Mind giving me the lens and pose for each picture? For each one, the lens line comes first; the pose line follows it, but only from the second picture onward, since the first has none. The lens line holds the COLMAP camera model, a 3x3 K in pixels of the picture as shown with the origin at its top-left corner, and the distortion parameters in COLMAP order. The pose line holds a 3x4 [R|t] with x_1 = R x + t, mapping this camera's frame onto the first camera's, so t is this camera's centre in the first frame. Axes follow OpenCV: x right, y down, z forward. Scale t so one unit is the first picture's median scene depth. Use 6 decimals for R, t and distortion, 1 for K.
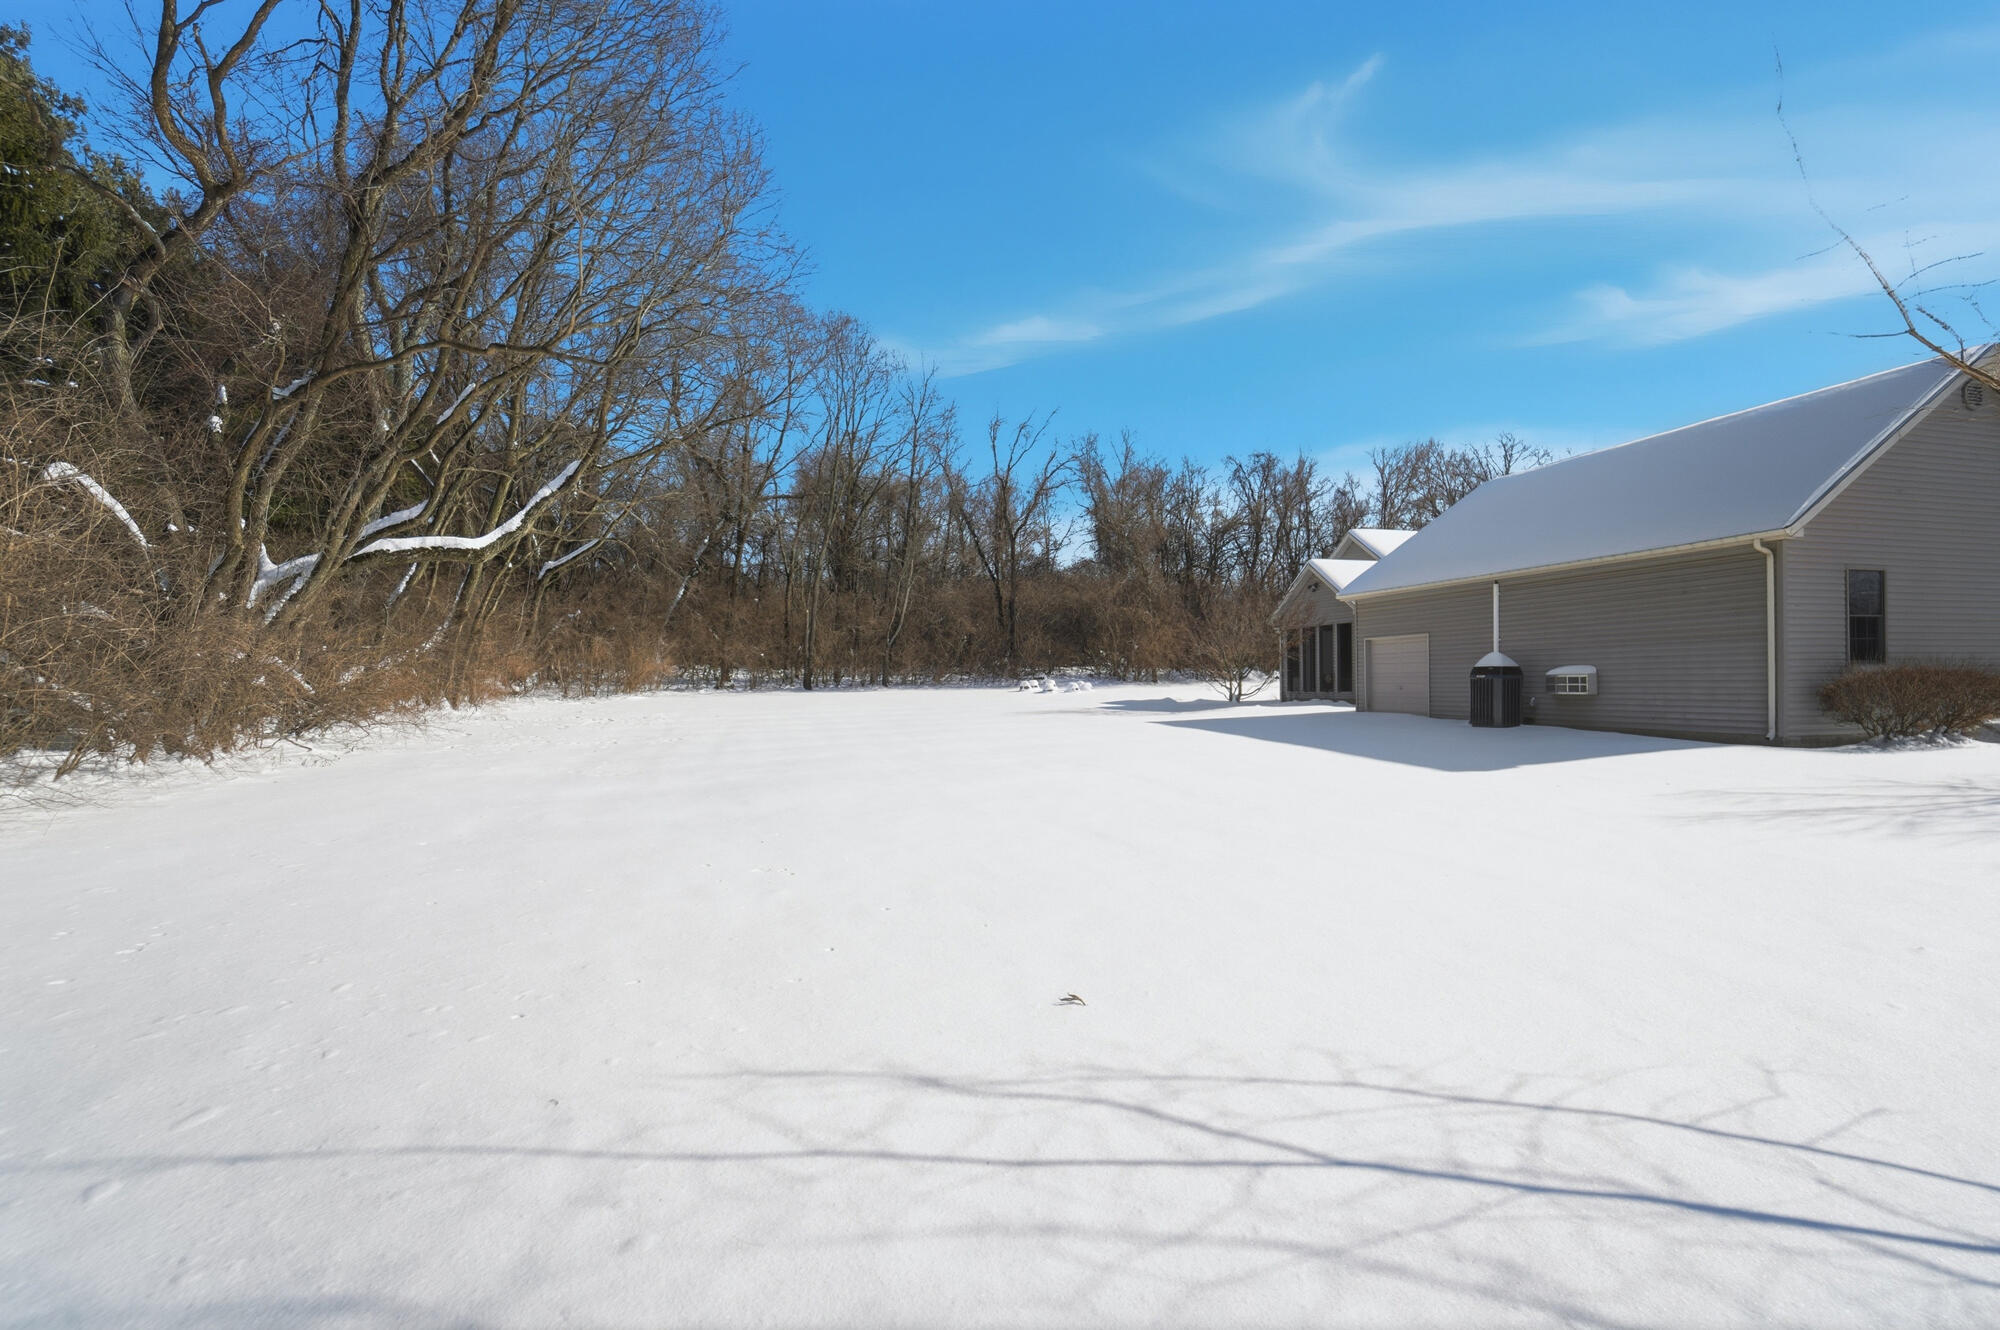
lens RADIAL K [[893.4, 0, 996.7], [0, 893.4, 651.7], [0, 0, 1]] dist [-0.054329, 0.021166]
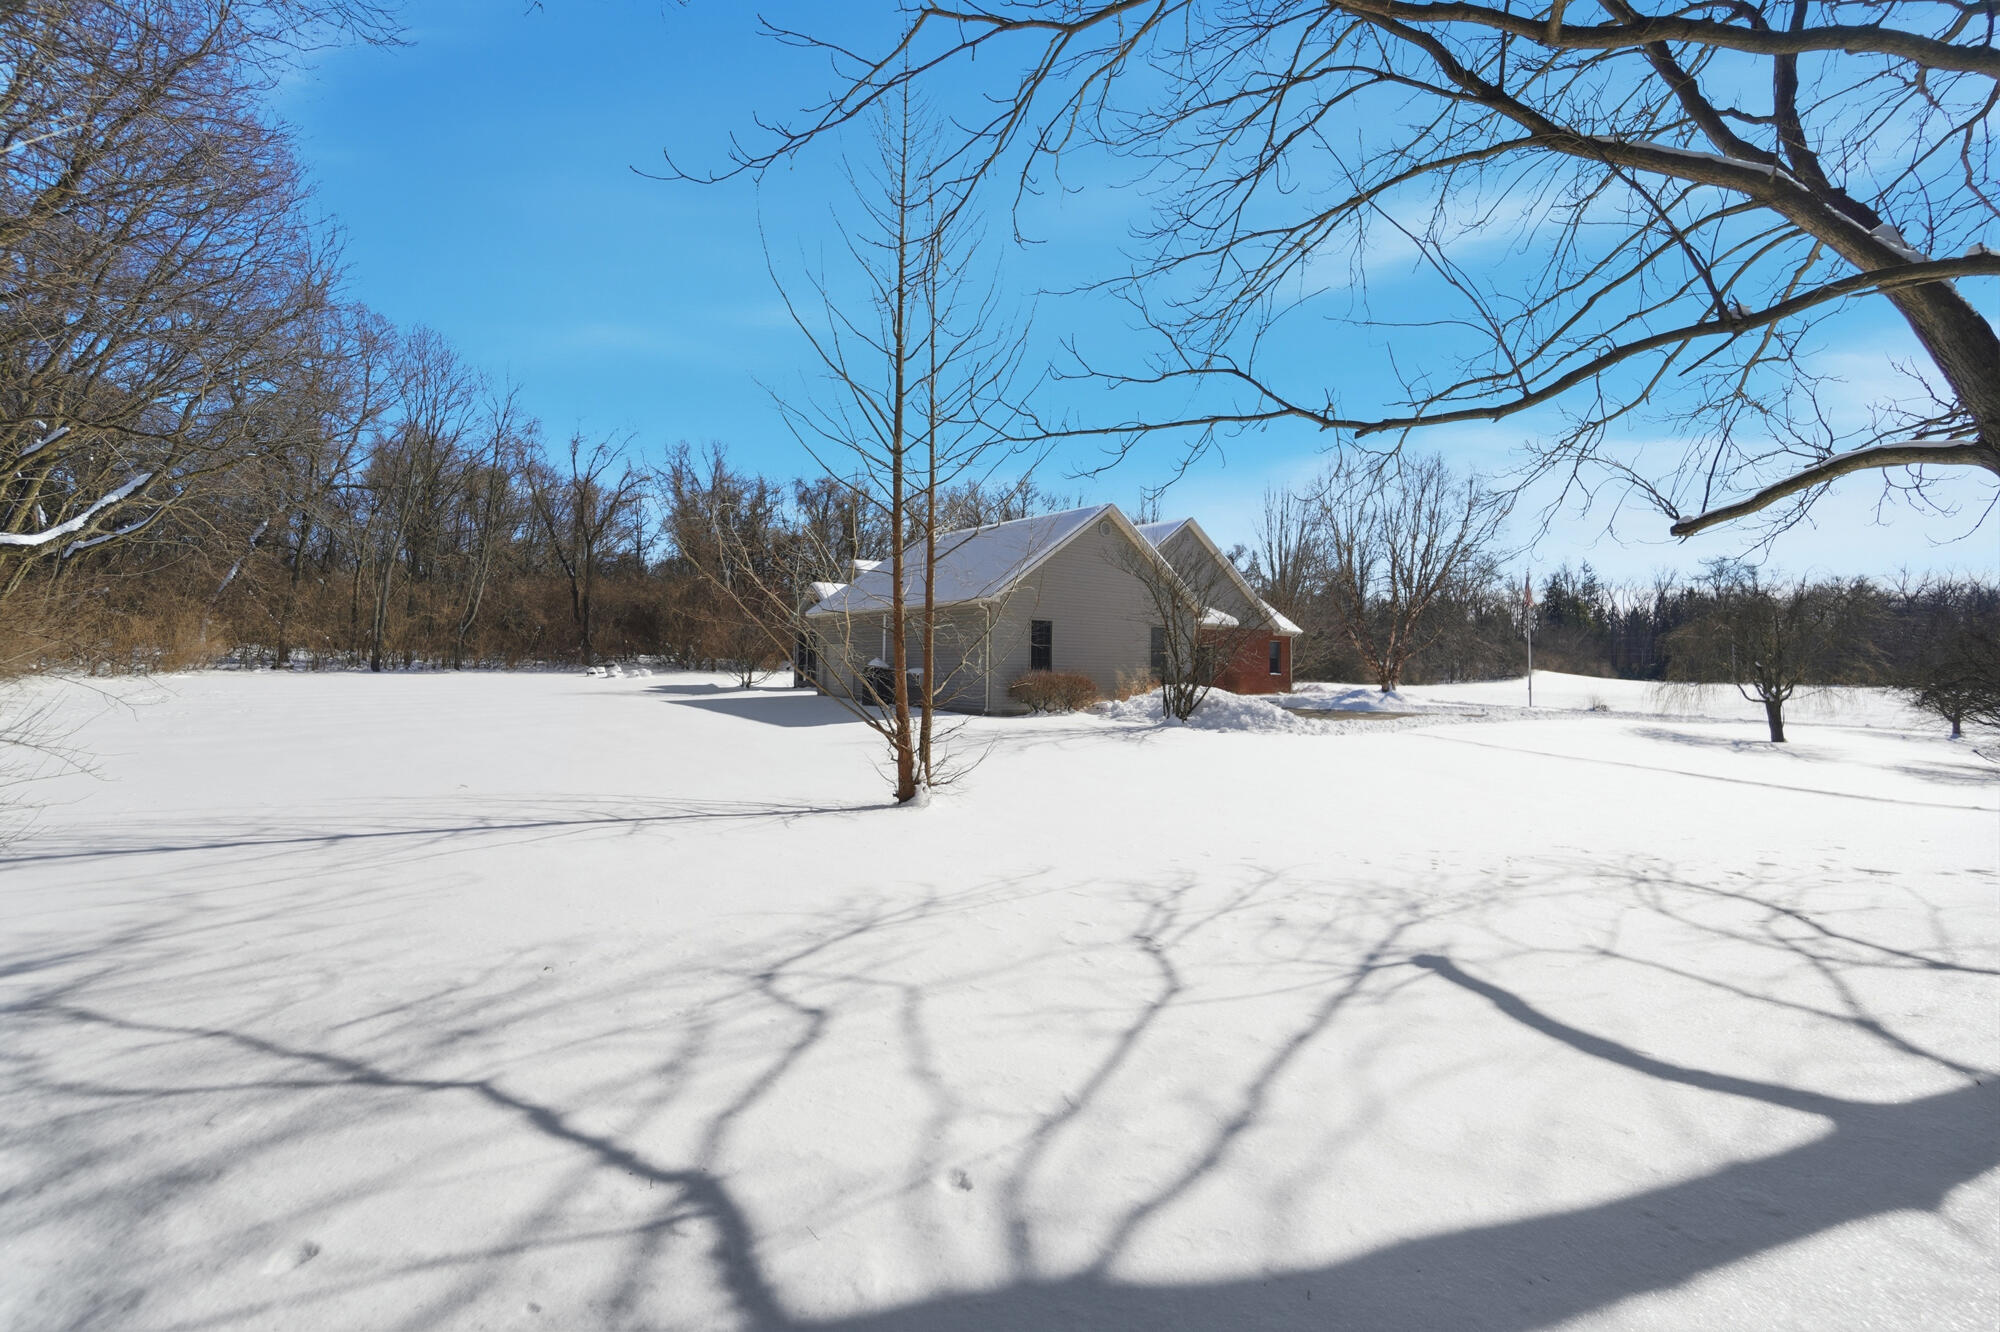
lens RADIAL K [[894.9, 0, 999.2], [0, 894.9, 637.4], [0, 0, 1]] dist [-0.055290, 0.021128]
pose [[0.918416, 0.033119, 0.394228, 0.061030], [-0.033127, 0.999428, -0.006788, -0.015622], [-0.394227, -0.006826, 0.918988, -0.262811]]
